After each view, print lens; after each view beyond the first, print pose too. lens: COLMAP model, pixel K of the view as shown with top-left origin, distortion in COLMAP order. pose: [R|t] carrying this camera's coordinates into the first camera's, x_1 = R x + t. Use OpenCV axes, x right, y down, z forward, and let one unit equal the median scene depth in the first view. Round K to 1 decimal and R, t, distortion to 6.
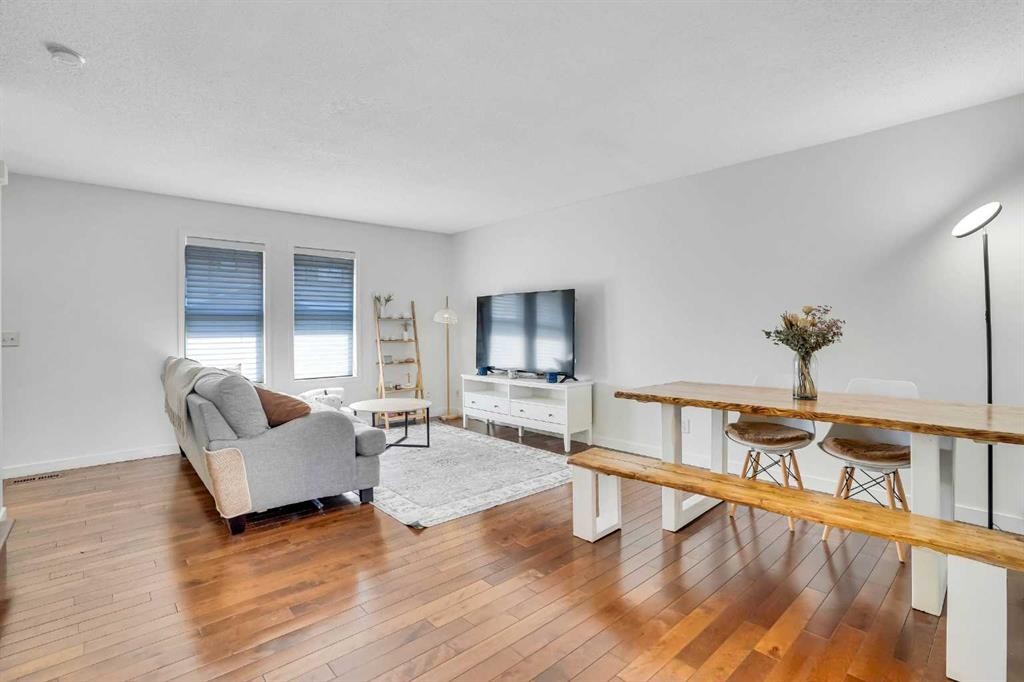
lens RADIAL K [[481.0, 0, 507.2], [0, 481.0, 325.8], [0, 0, 1]] dist [-0.053652, 0.017510]
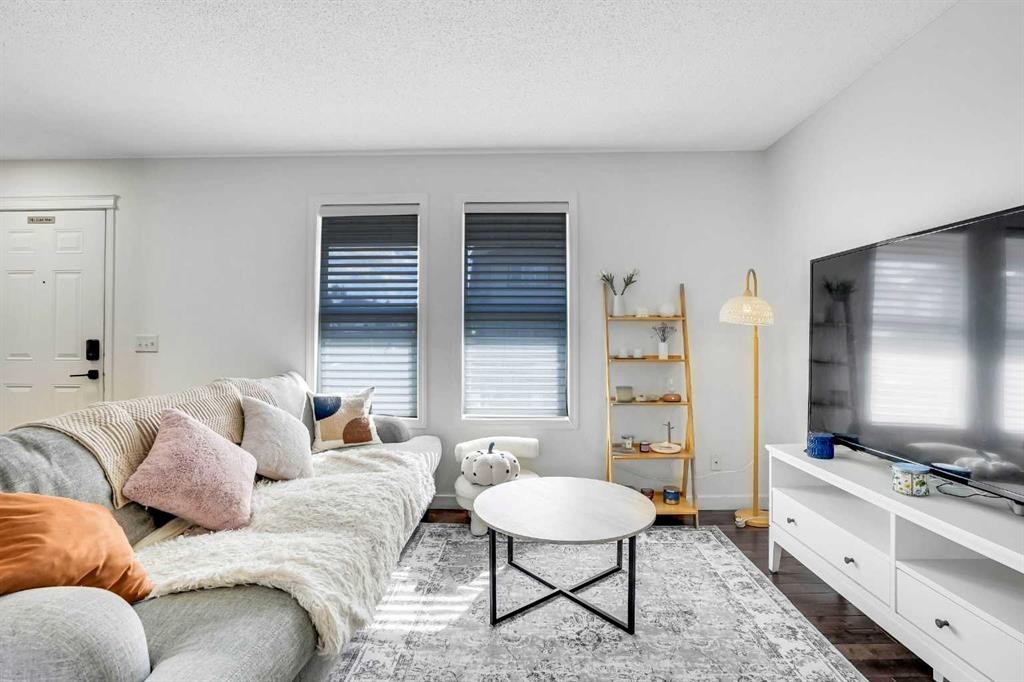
lens RADIAL K [[481.0, 0, 515.4], [0, 481.0, 331.9], [0, 0, 1]] dist [-0.053652, 0.017510]
pose [[0.731346, 0.001878, -0.682004, 0.032100], [-0.003182, 0.999995, -0.000658, 0.002834], [0.681999, 0.002651, 0.731348, 0.643962]]
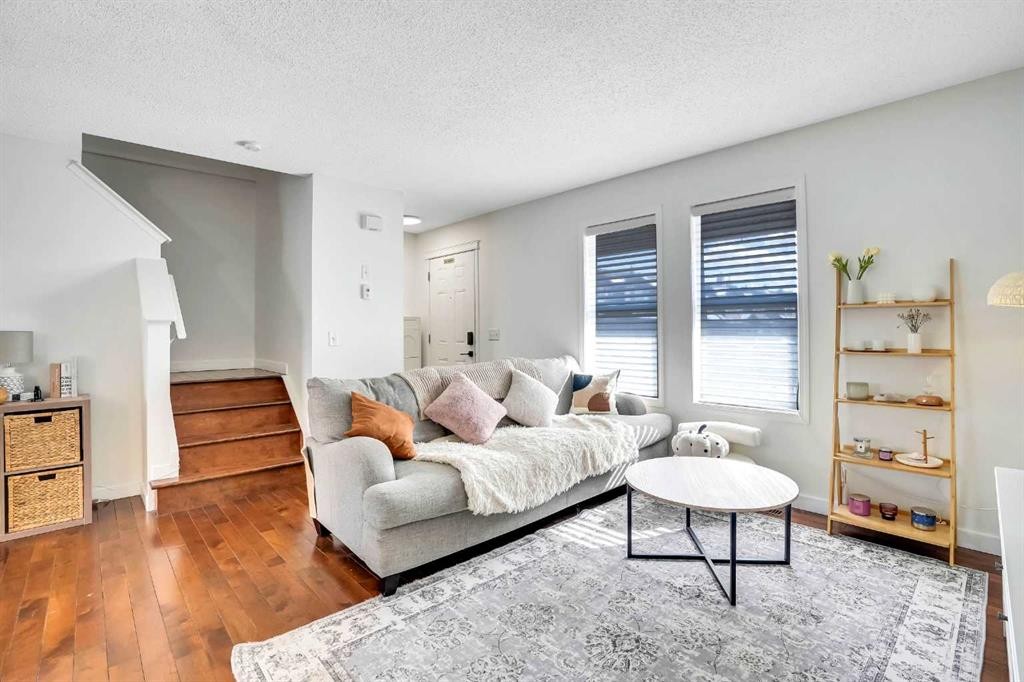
lens RADIAL K [[481.0, 0, 512.6], [0, 481.0, 315.9], [0, 0, 1]] dist [-0.053652, 0.017510]
pose [[0.021739, -0.015048, -0.999650, 0.254968], [0.018706, 0.999718, -0.014642, -0.003942], [0.999589, -0.018381, 0.022014, 0.792984]]
